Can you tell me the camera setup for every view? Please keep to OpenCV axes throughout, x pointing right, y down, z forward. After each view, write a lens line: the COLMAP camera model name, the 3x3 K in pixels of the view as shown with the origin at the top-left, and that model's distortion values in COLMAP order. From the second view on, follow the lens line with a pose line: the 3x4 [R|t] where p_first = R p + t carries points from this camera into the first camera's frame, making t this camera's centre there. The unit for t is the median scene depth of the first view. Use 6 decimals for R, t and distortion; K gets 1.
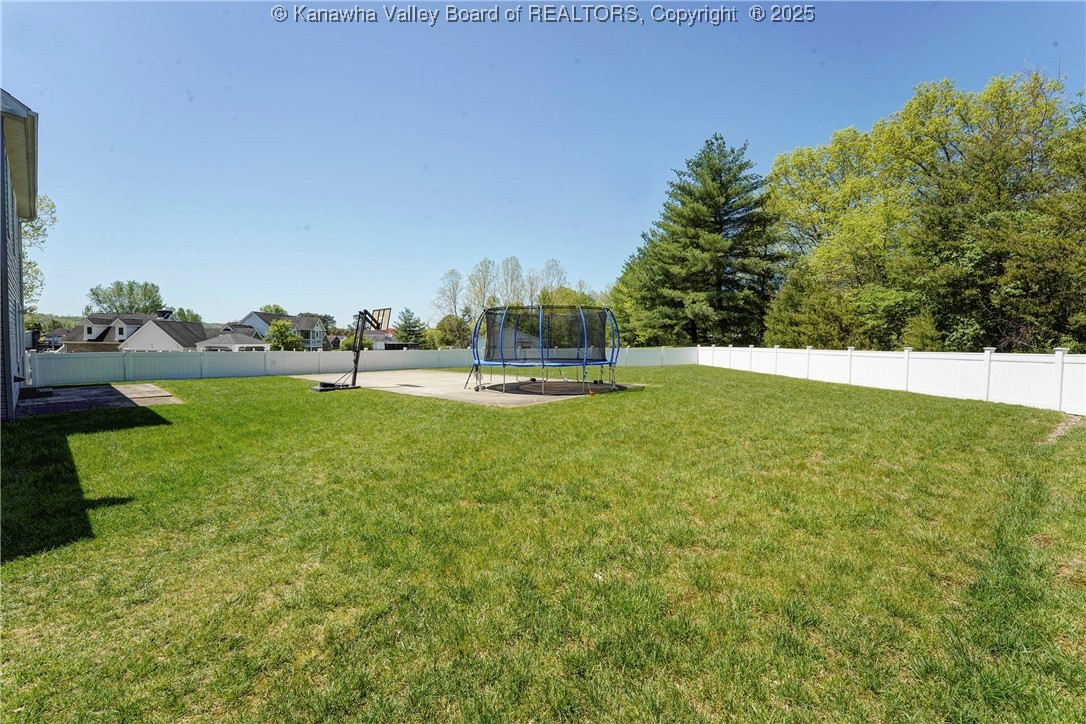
lens RADIAL K [[444.6, 0, 543.0], [0, 444.6, 362.0], [0, 0, 1]] dist [-0.017645, 0.000289]
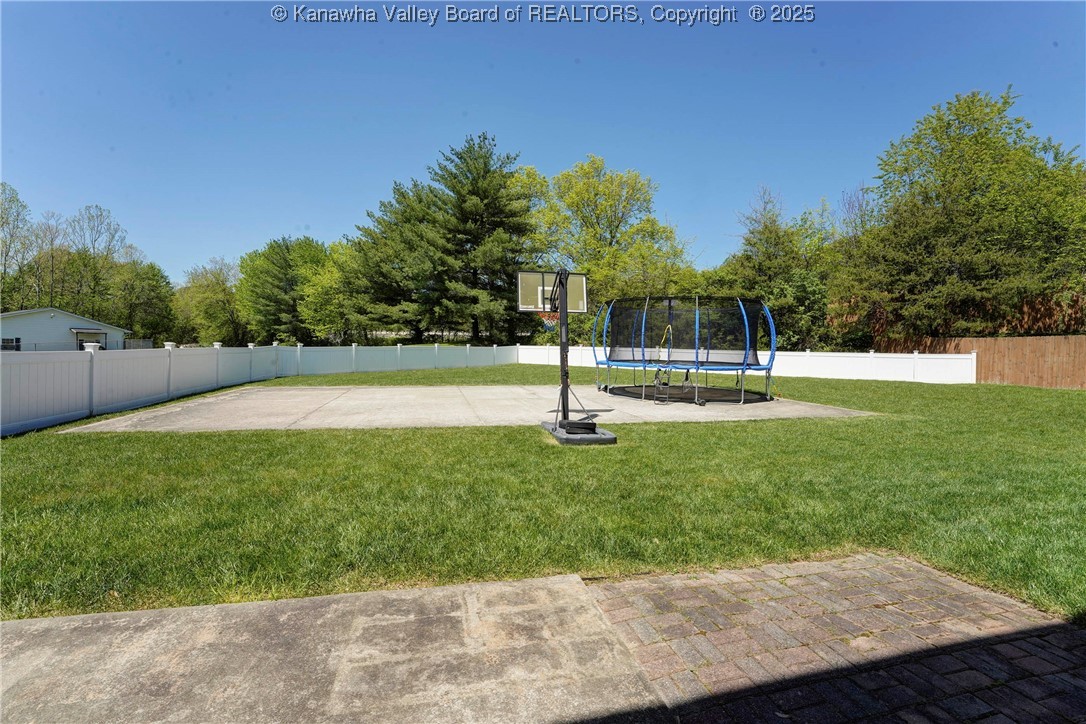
lens RADIAL K [[444.6, 0, 543.0], [0, 444.6, 362.0], [0, 0, 1]] dist [-0.017645, 0.000289]
pose [[0.576330, -0.018654, 0.817004, -0.395153], [0.014851, 0.999813, 0.012351, -0.009286], [-0.817082, 0.005015, 0.576499, 0.350288]]
